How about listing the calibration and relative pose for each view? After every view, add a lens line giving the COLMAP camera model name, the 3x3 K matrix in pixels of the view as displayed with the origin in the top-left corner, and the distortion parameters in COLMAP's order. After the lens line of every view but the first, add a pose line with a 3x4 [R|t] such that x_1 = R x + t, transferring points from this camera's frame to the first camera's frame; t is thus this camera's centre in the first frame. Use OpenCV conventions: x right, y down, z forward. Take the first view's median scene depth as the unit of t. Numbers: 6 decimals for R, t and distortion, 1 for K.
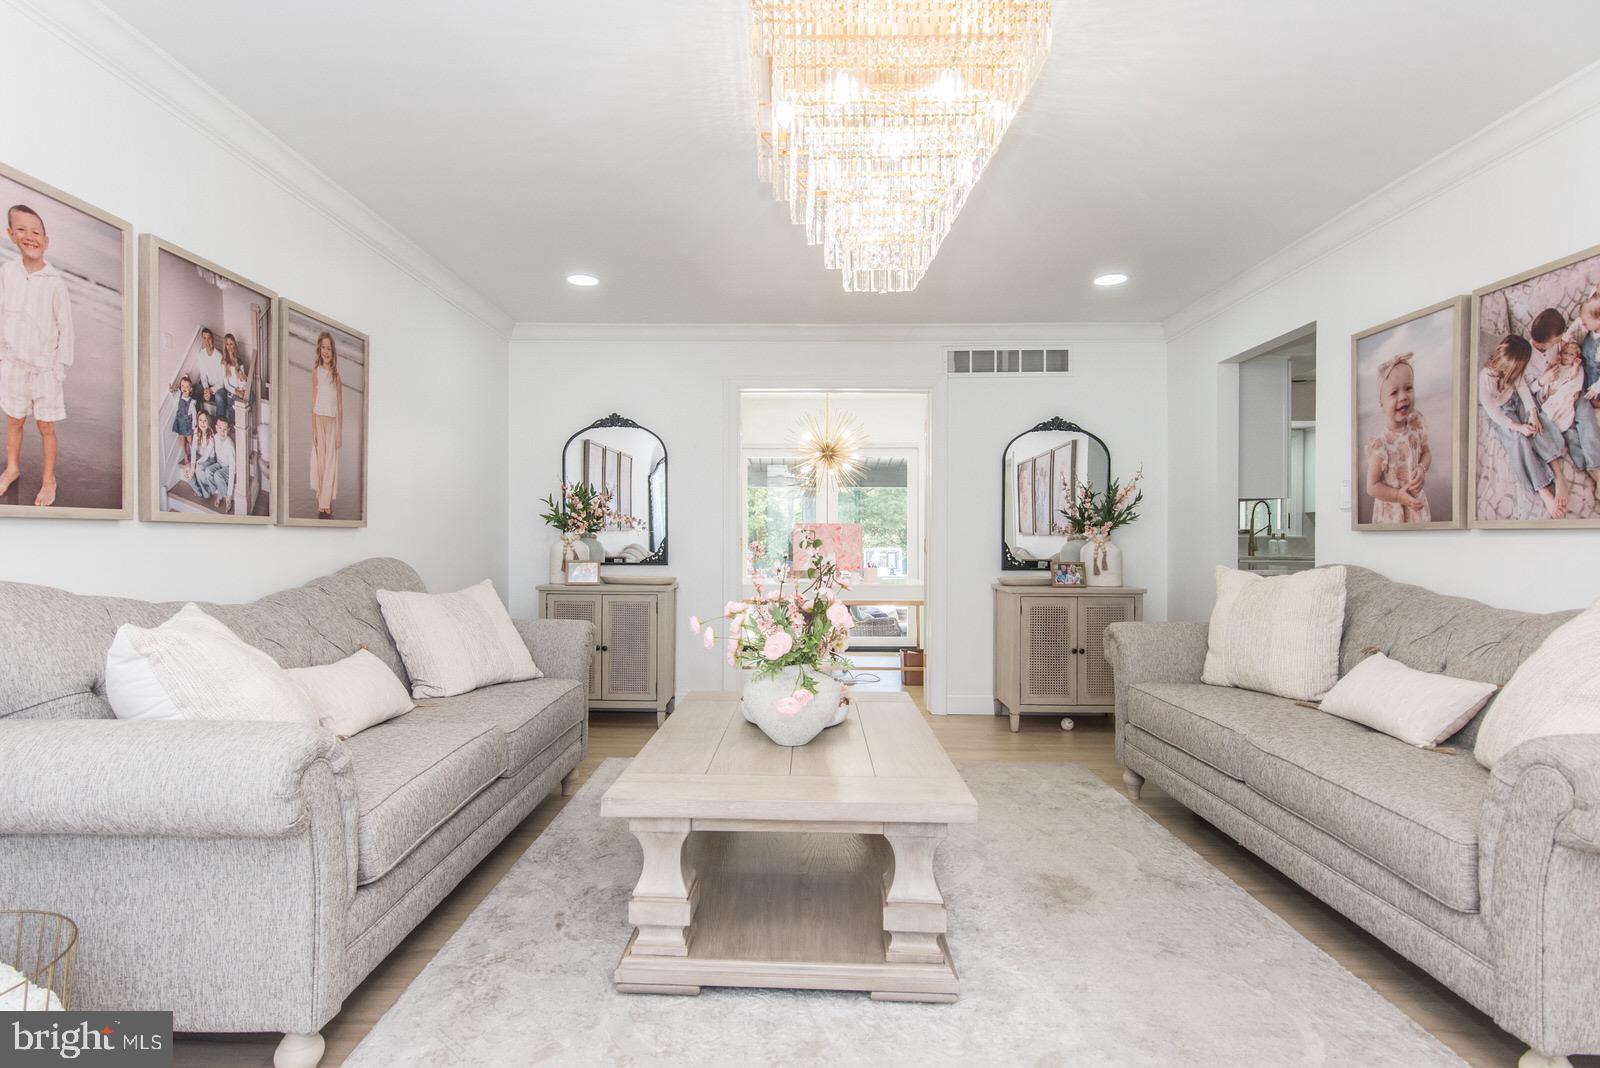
lens RADIAL K [[781.0, 0, 803.5], [0, 781.0, 542.8], [0, 0, 1]] dist [0.003365, -0.000358]
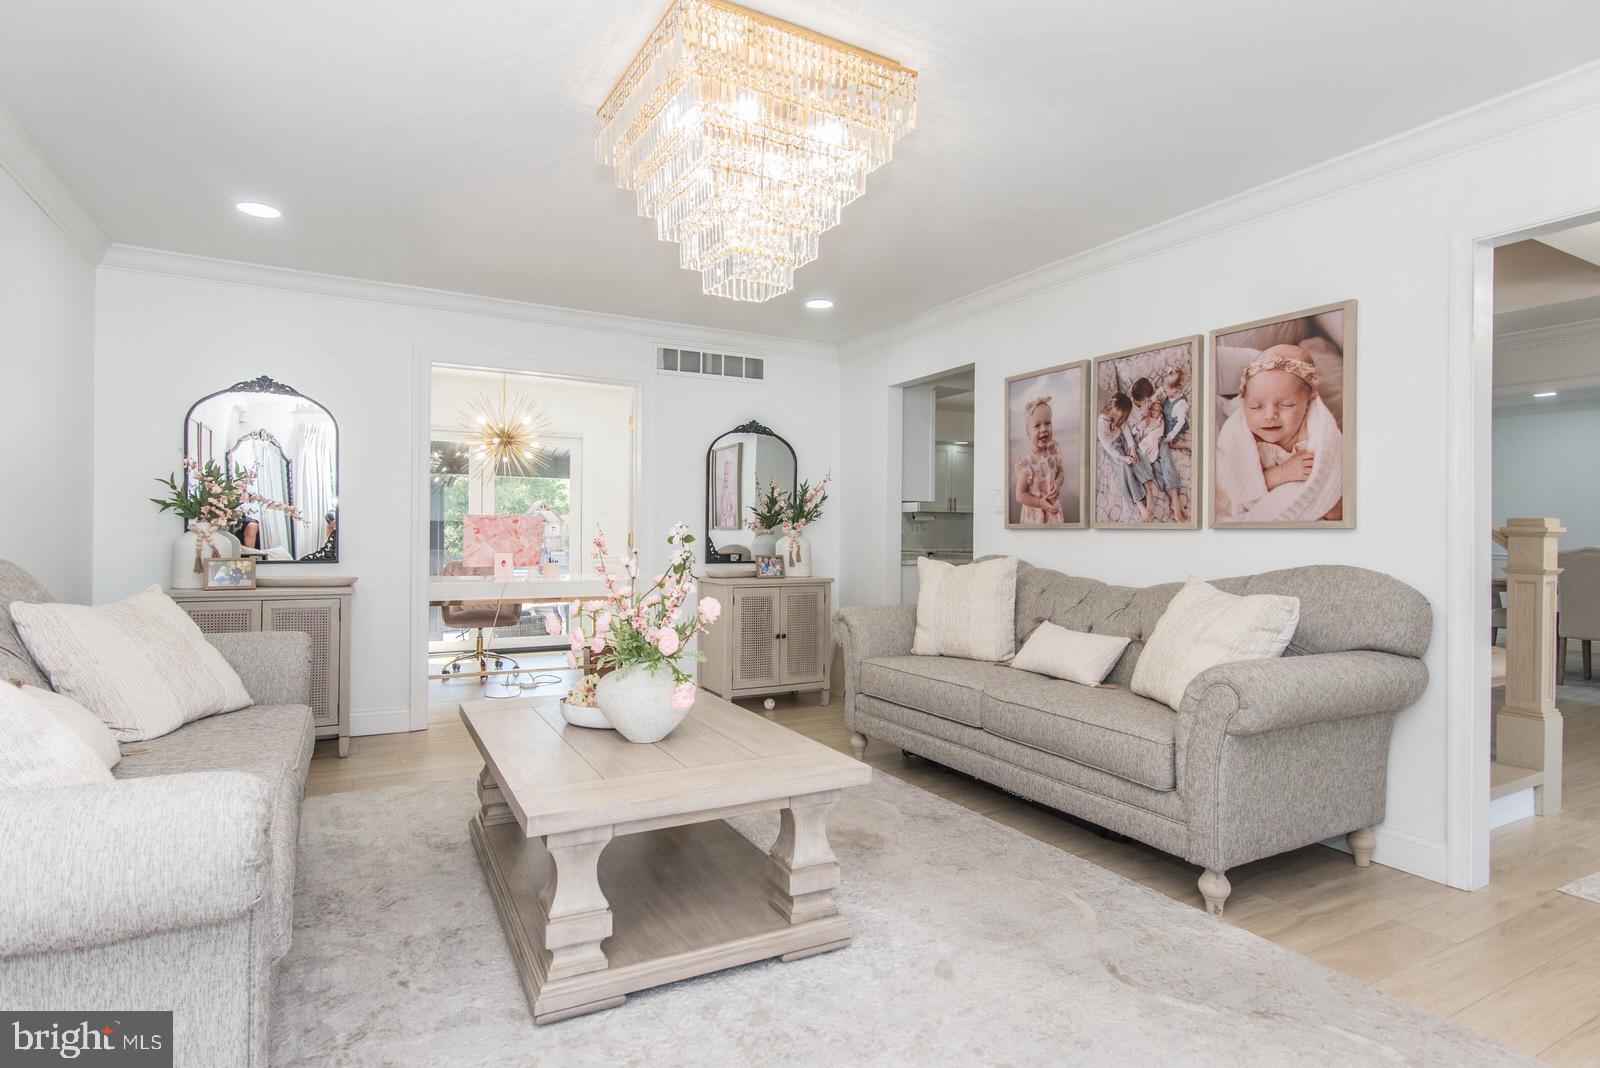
lens RADIAL K [[795.4, 0, 800.0], [0, 795.4, 534.0], [0, 0, 1]] dist [-0.000692, -0.001143]
pose [[0.872668, 0.004271, 0.488295, -0.286902], [-0.002918, 0.999990, -0.003532, -0.001675], [-0.488305, 0.001657, 0.872671, 0.020565]]
